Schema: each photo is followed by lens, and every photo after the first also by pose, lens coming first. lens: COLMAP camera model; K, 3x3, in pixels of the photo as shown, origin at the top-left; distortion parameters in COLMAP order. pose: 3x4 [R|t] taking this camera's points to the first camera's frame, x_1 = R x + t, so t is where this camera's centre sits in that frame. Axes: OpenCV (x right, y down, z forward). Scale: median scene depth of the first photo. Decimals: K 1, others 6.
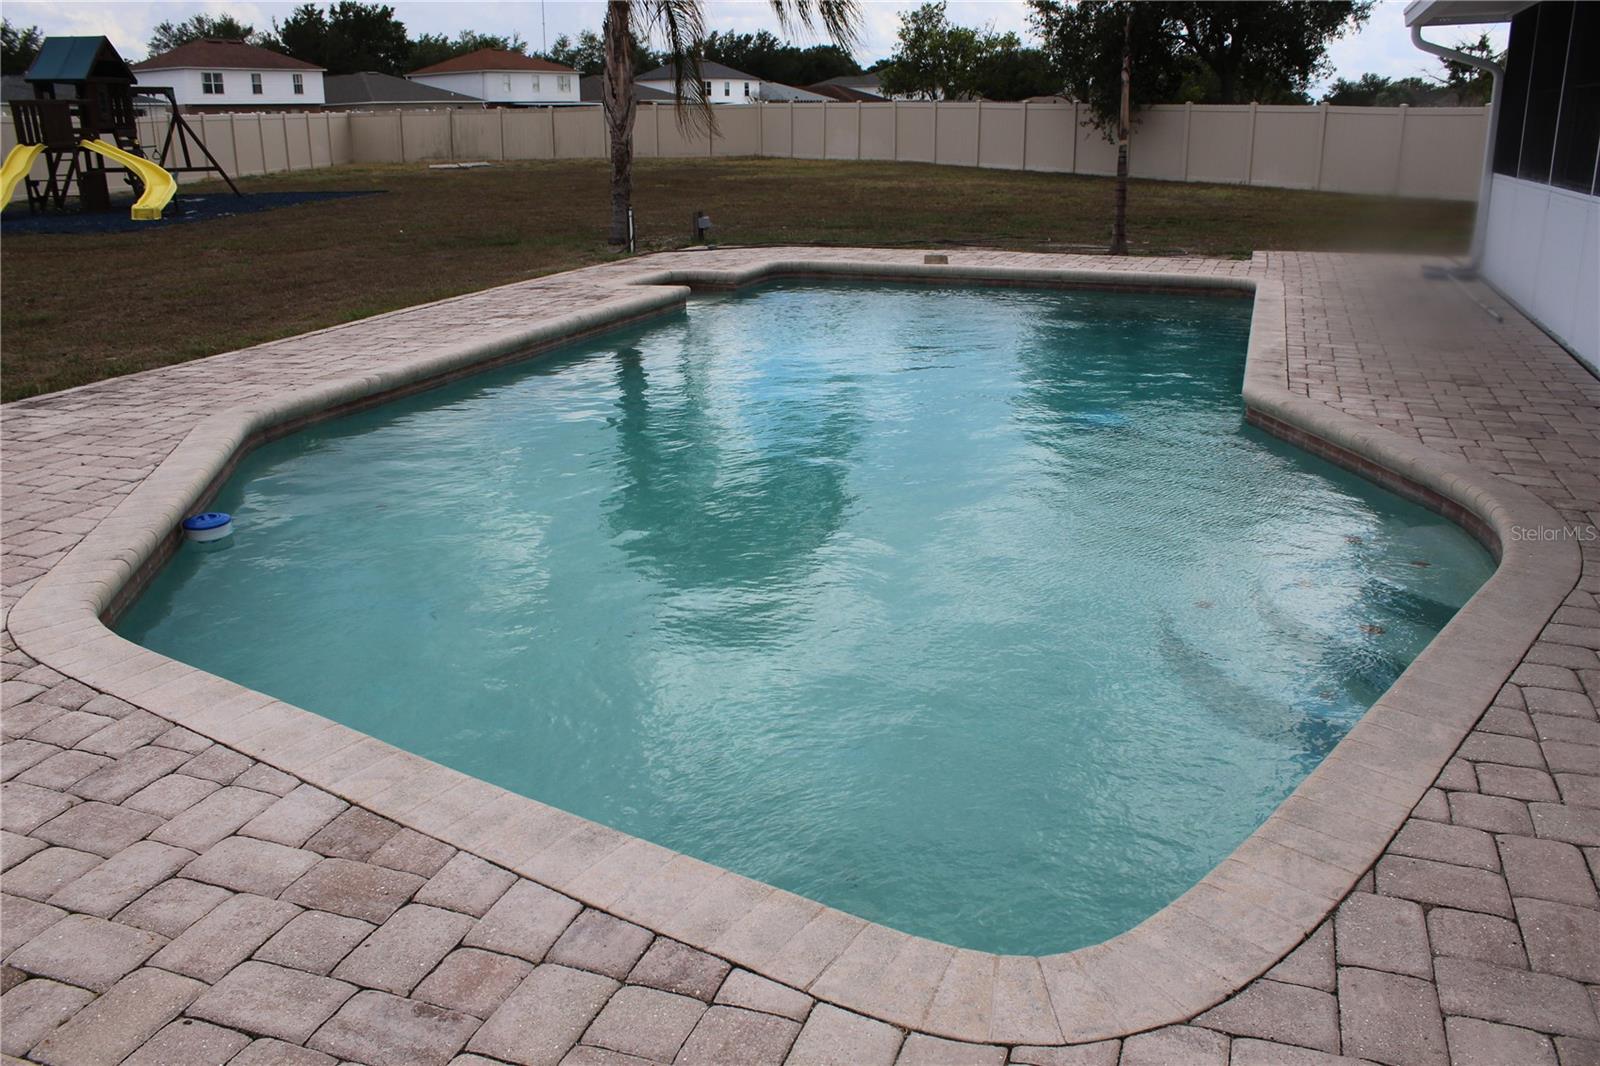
lens RADIAL K [[1327.3, 0, 818.9], [0, 1327.3, 532.8], [0, 0, 1]] dist [-0.160718, 0.142043]
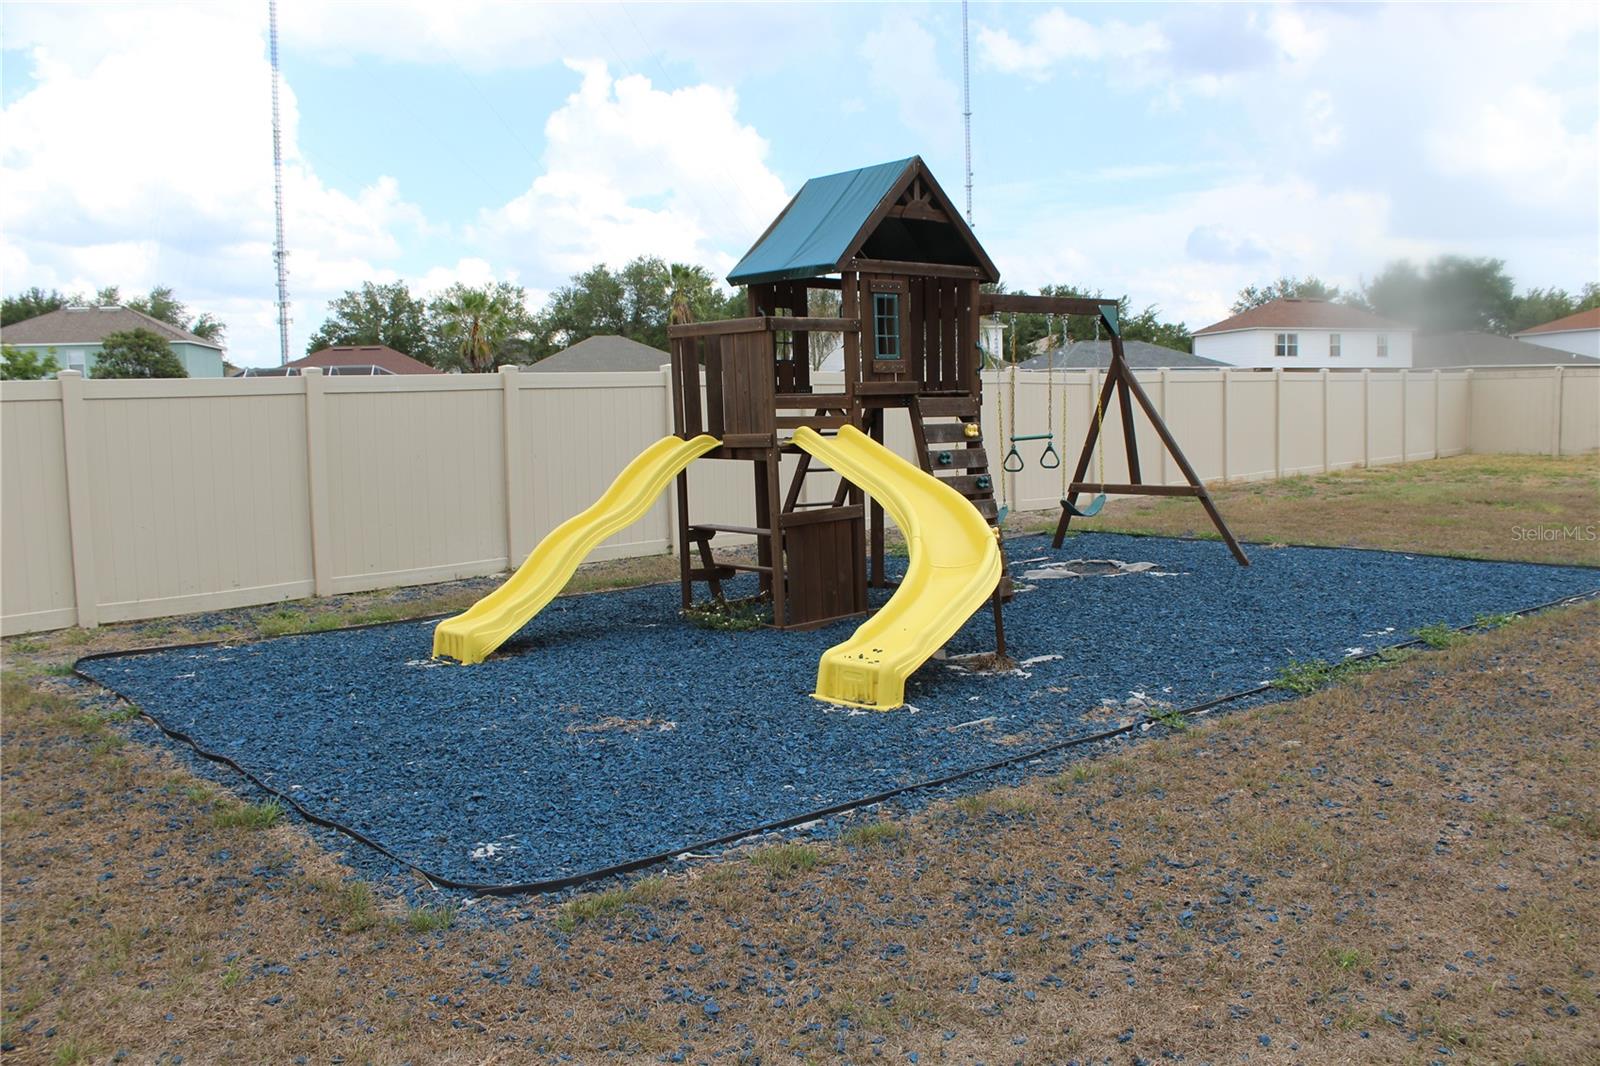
lens RADIAL K [[1346.2, 0, 800.0], [0, 1346.2, 533.0], [0, 0, 1]] dist [-0.162442, 0.142257]
pose [[0.710769, 0.054272, -0.701328, -0.219291], [-0.193157, 0.973752, -0.120405, -0.164010], [0.676385, 0.221046, 0.702596, 0.518298]]
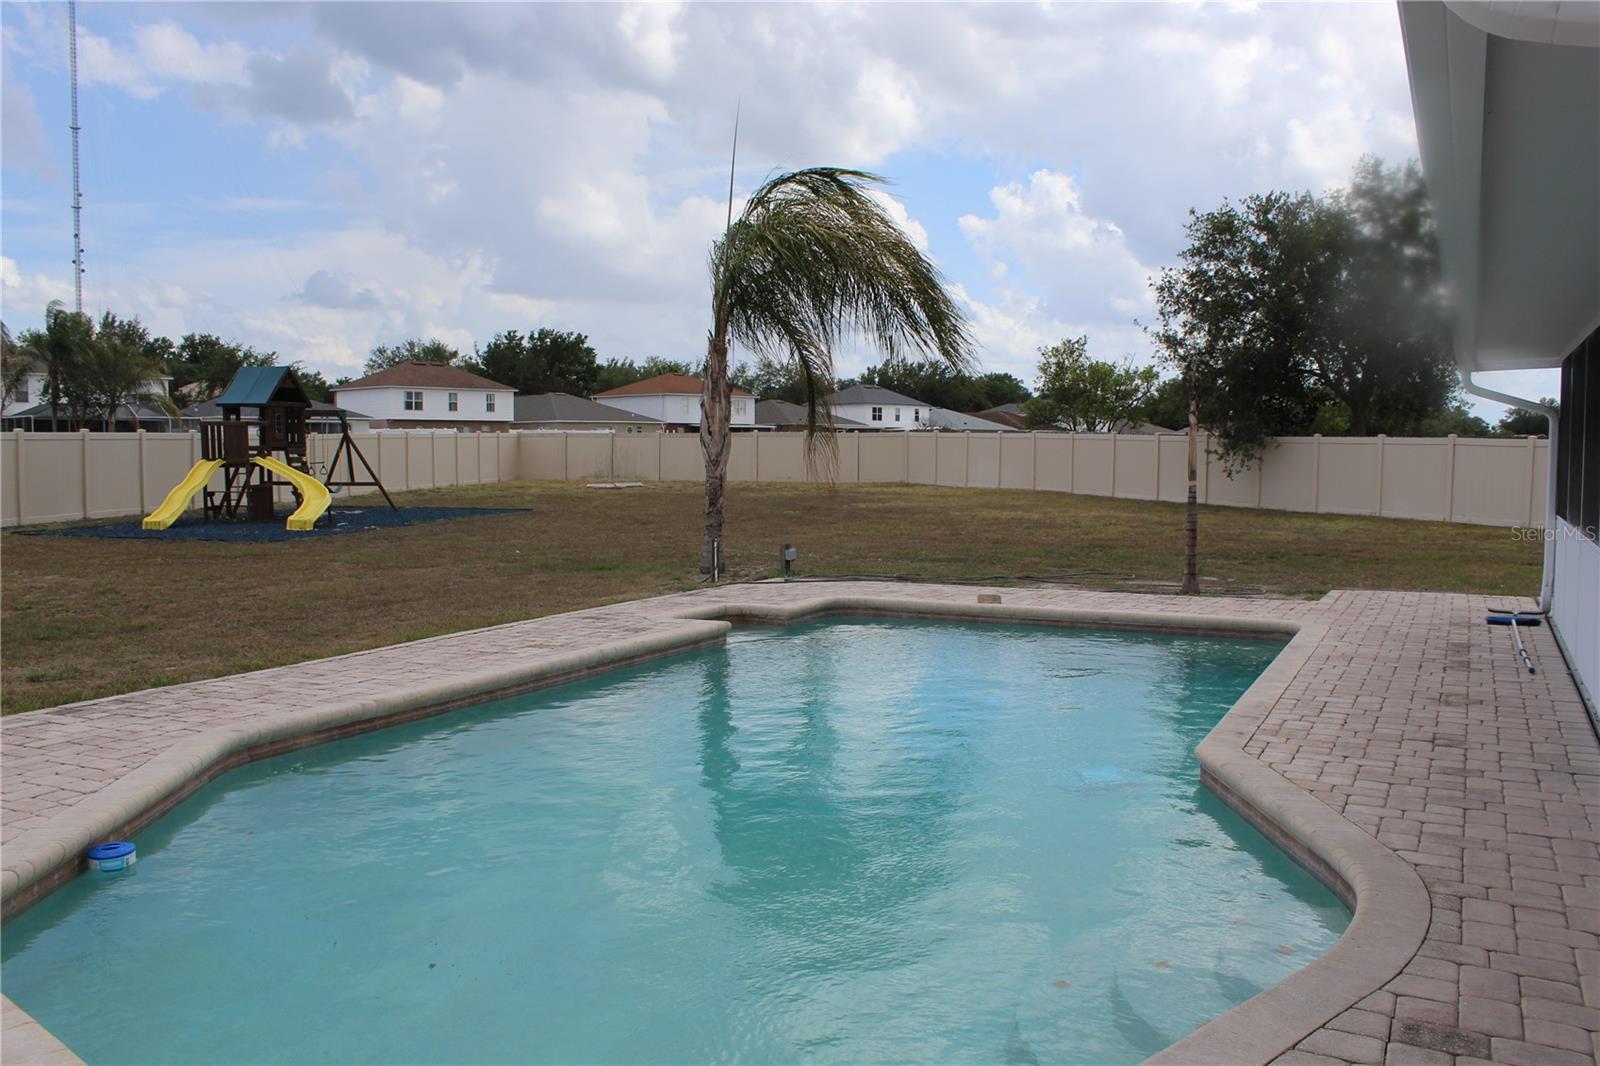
lens RADIAL K [[1336.2, 0, 818.4], [0, 1336.2, 530.6], [0, 0, 1]] dist [-0.161430, 0.148101]
pose [[0.991296, 0.016306, -0.130638, 0.033925], [-0.046907, 0.970925, -0.234745, -0.004614], [0.123011, 0.238830, 0.963239, -0.004606]]
